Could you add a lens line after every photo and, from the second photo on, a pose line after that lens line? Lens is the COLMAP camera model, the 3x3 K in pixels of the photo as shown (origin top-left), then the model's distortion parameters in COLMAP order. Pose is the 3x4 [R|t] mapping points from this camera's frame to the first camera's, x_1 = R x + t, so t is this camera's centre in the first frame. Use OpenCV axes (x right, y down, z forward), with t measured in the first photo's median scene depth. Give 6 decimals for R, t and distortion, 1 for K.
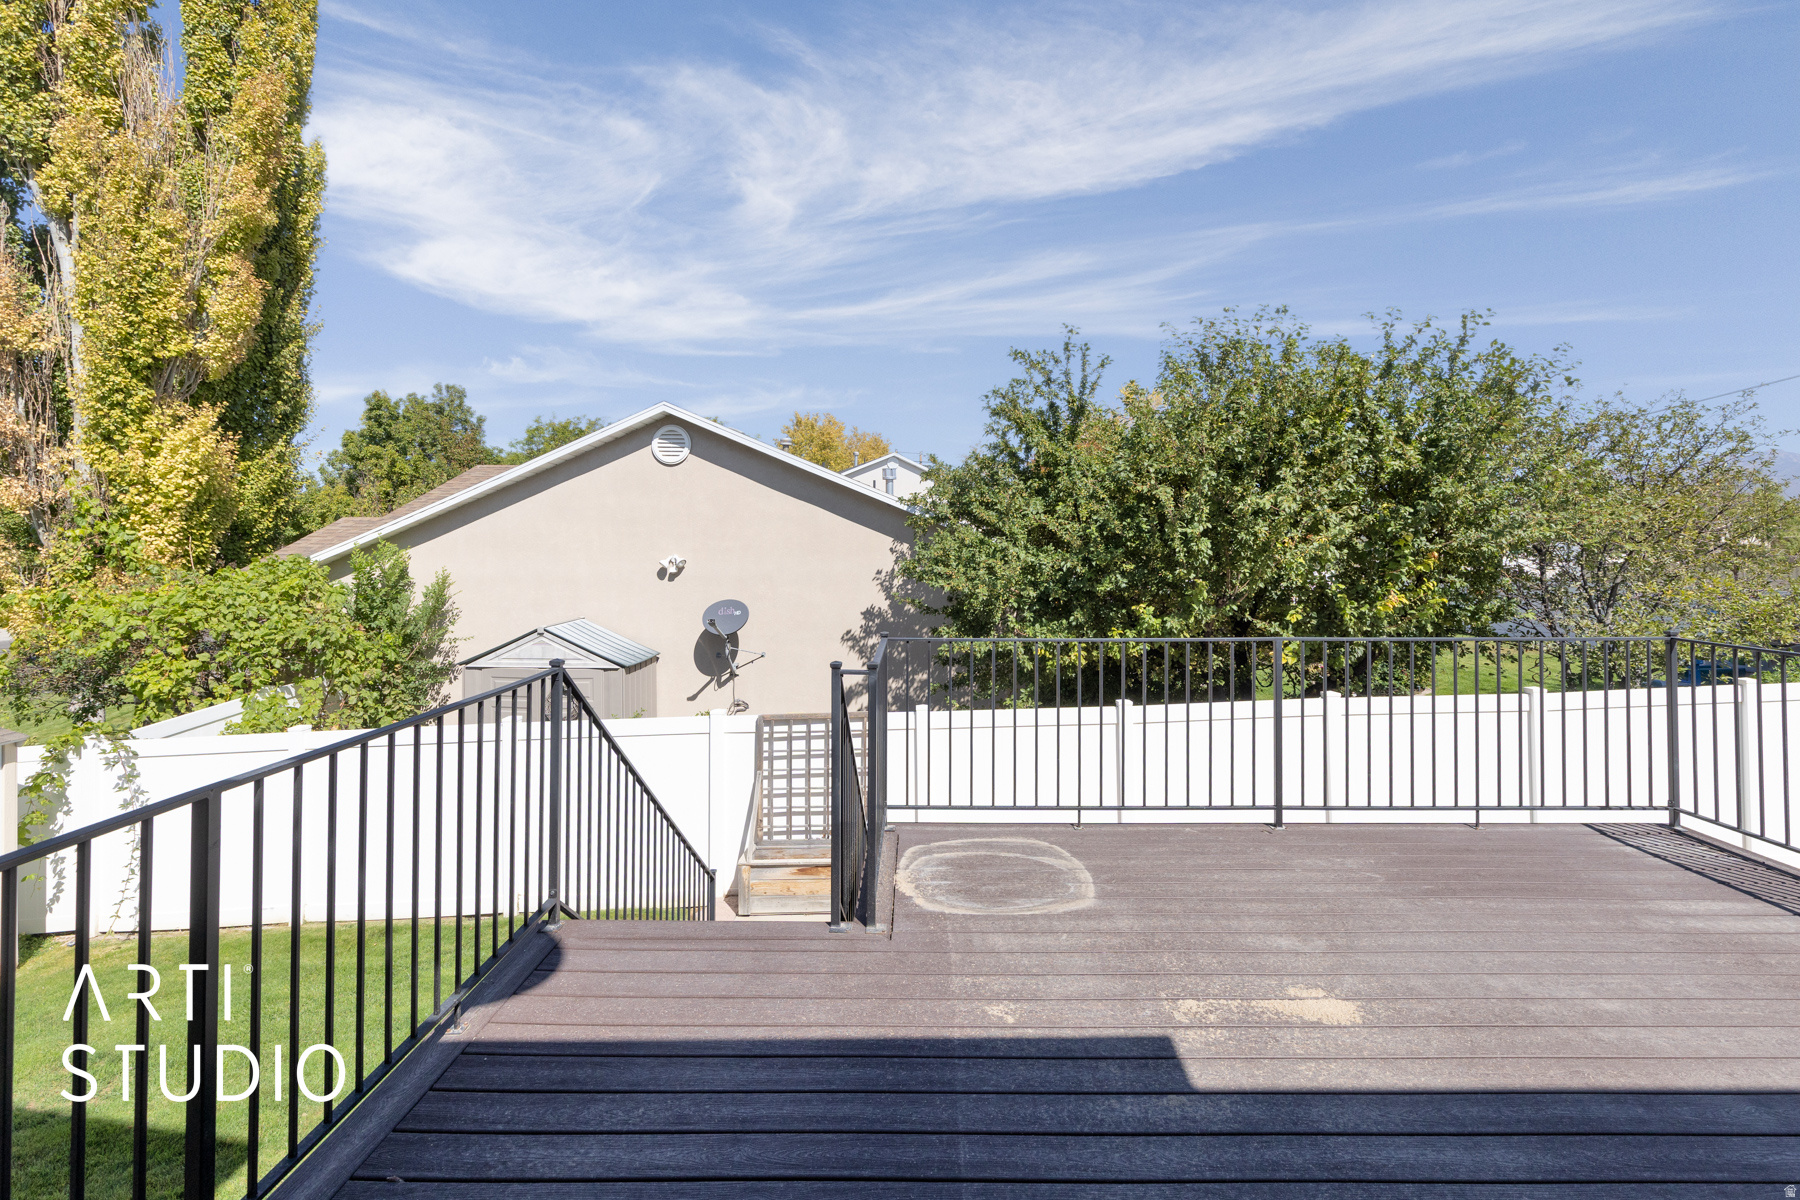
lens RADIAL K [[835.2, 0, 906.1], [0, 835.2, 536.9], [0, 0, 1]] dist [0.004749, 0.000187]
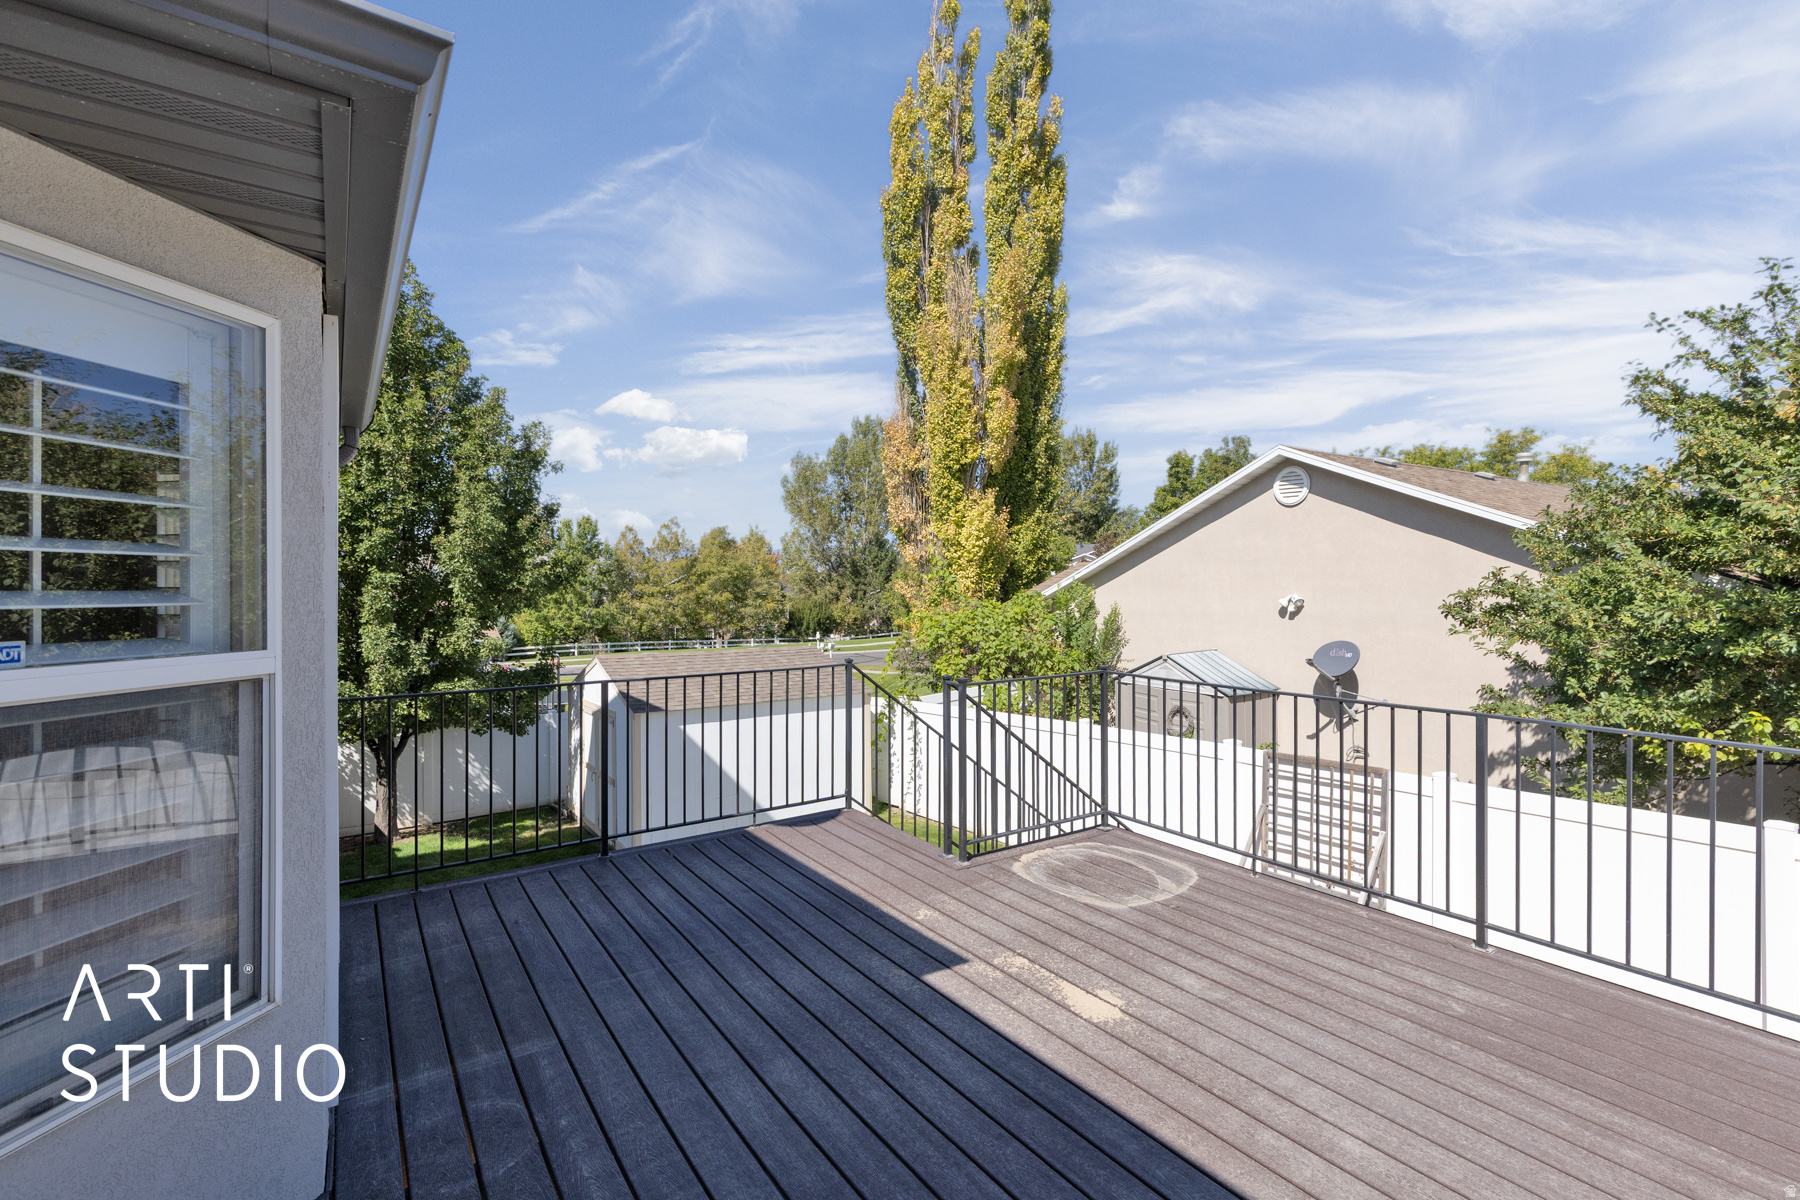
lens RADIAL K [[823.7, 0, 893.1], [0, 823.7, 584.1], [0, 0, 1]] dist [0.000376, 0.000065]
pose [[0.558810, 0.001602, -0.829294, 0.291638], [0.011554, 0.999886, 0.009717, -0.006306], [0.829215, -0.015012, 0.558728, 0.034536]]
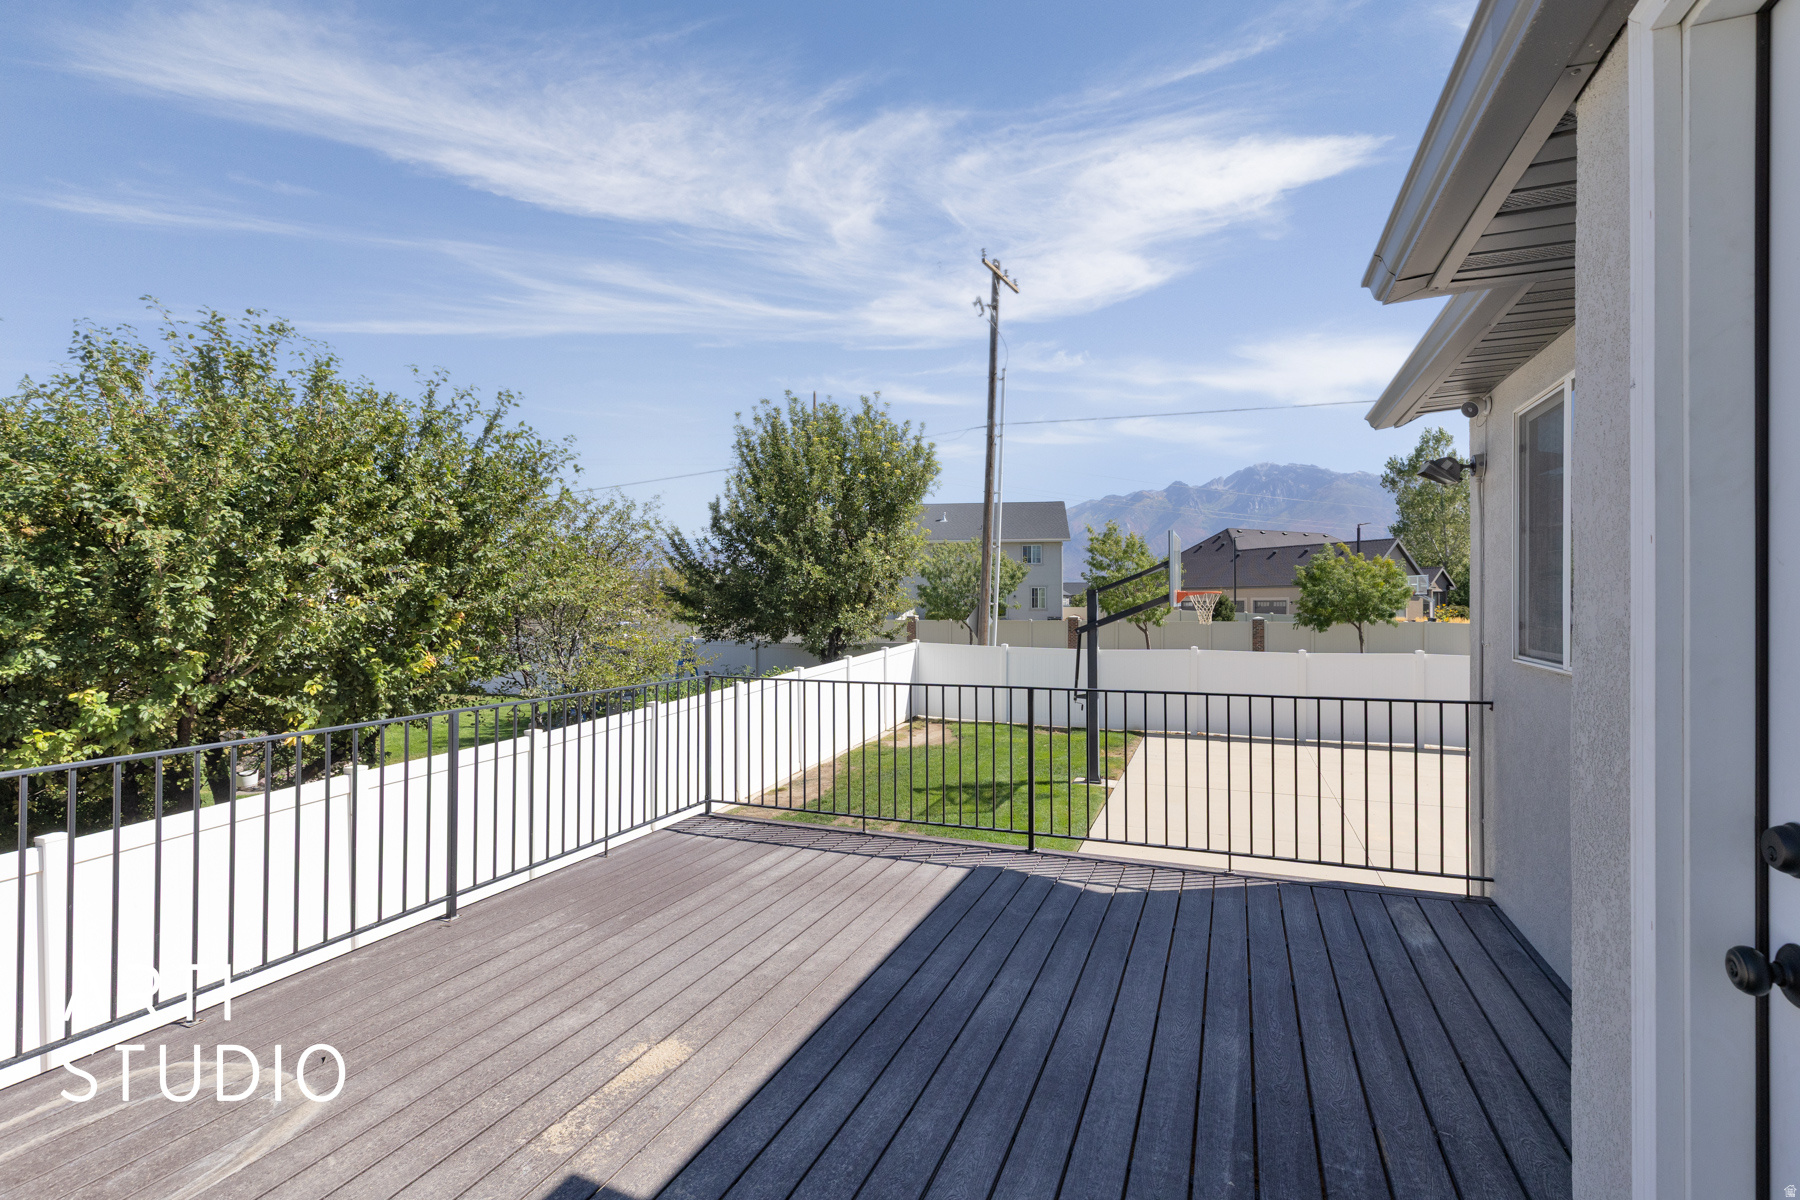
lens RADIAL K [[822.7, 0, 907.4], [0, 822.7, 593.8], [0, 0, 1]] dist [-0.000160, -0.000173]
pose [[0.365421, 0.013066, 0.930751, -0.078798], [-0.011587, 0.999888, -0.009487, -0.001096], [-0.930770, -0.007318, 0.365532, 0.078690]]
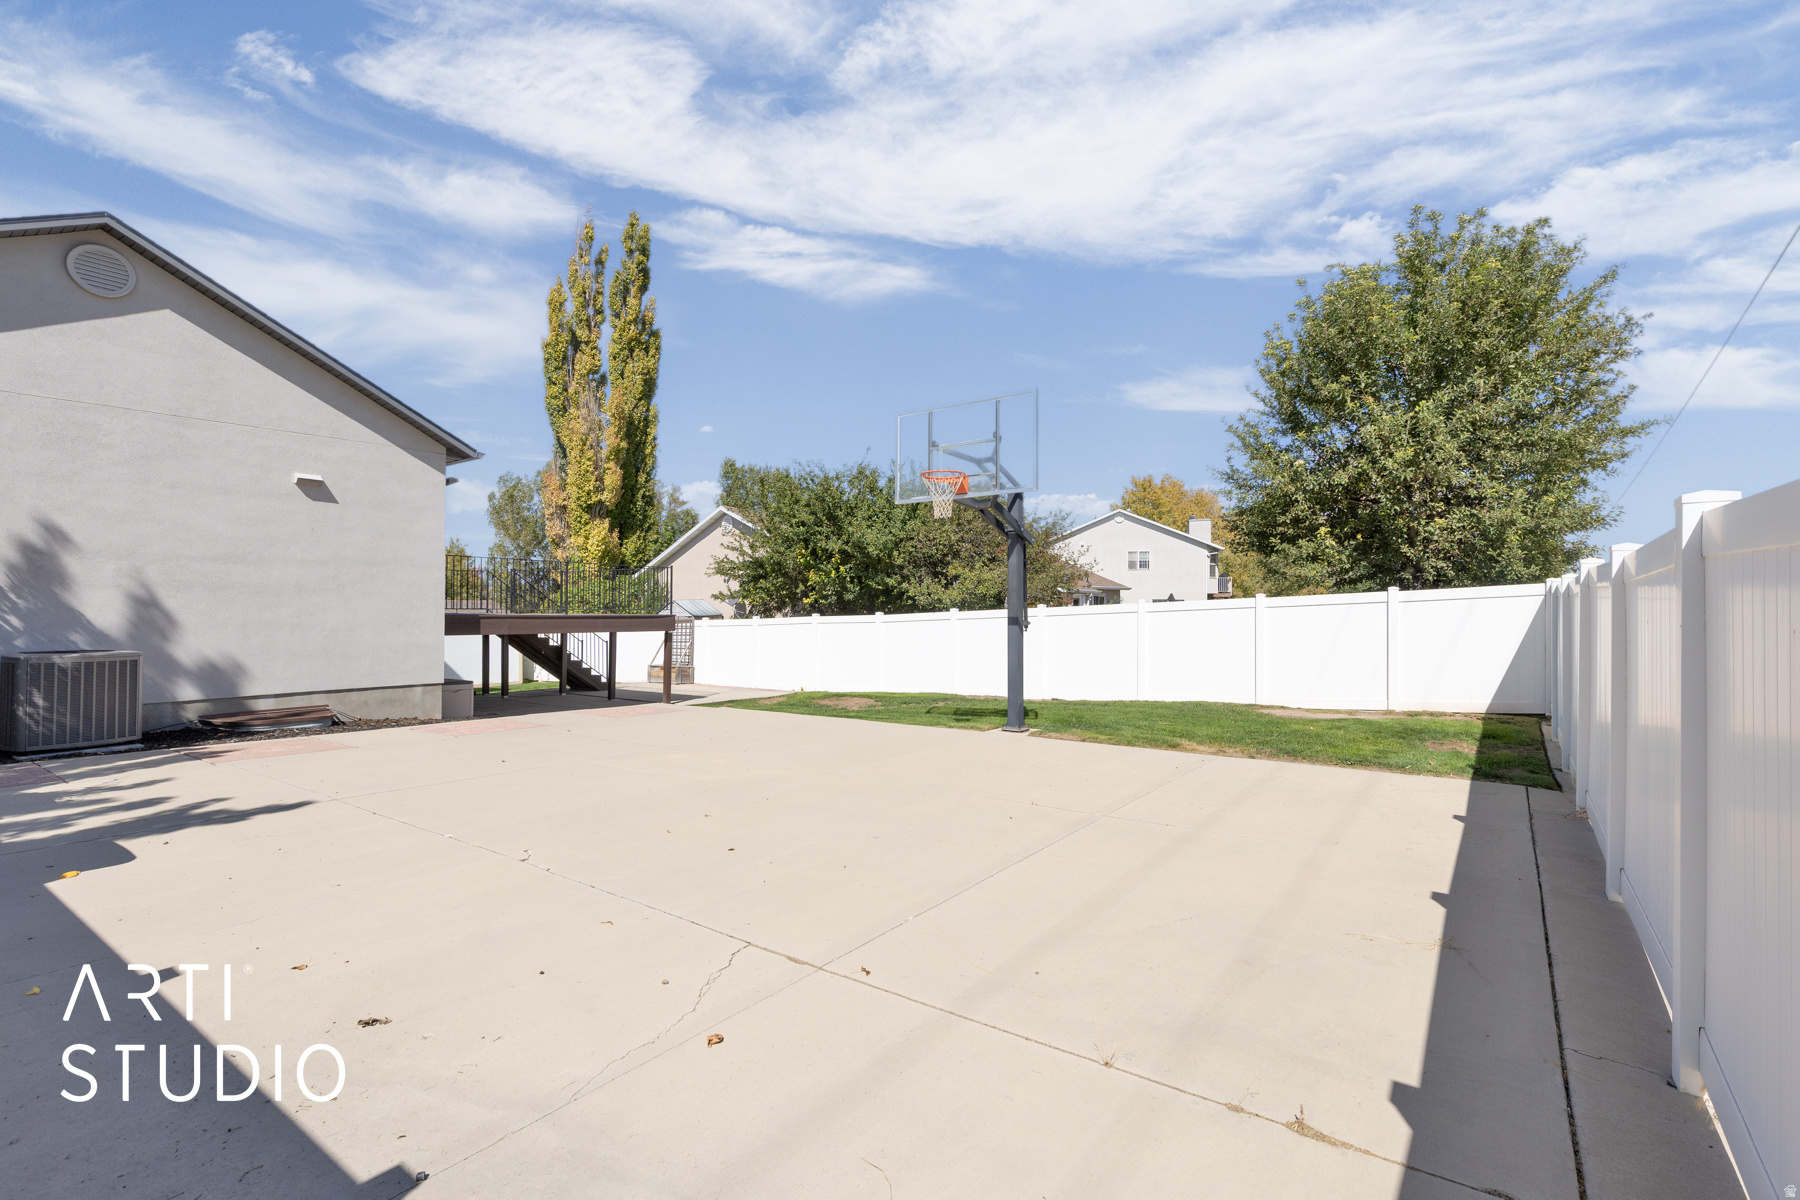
lens RADIAL K [[813.8, 0, 924.5], [0, 813.8, 600.7], [0, 0, 1]] dist [0.018417, -0.000220]
pose [[0.809829, -0.000299, -0.586666, 1.523433], [0.002999, 0.999989, 0.003629, 0.096615], [0.586658, -0.004698, 0.809821, -0.512599]]
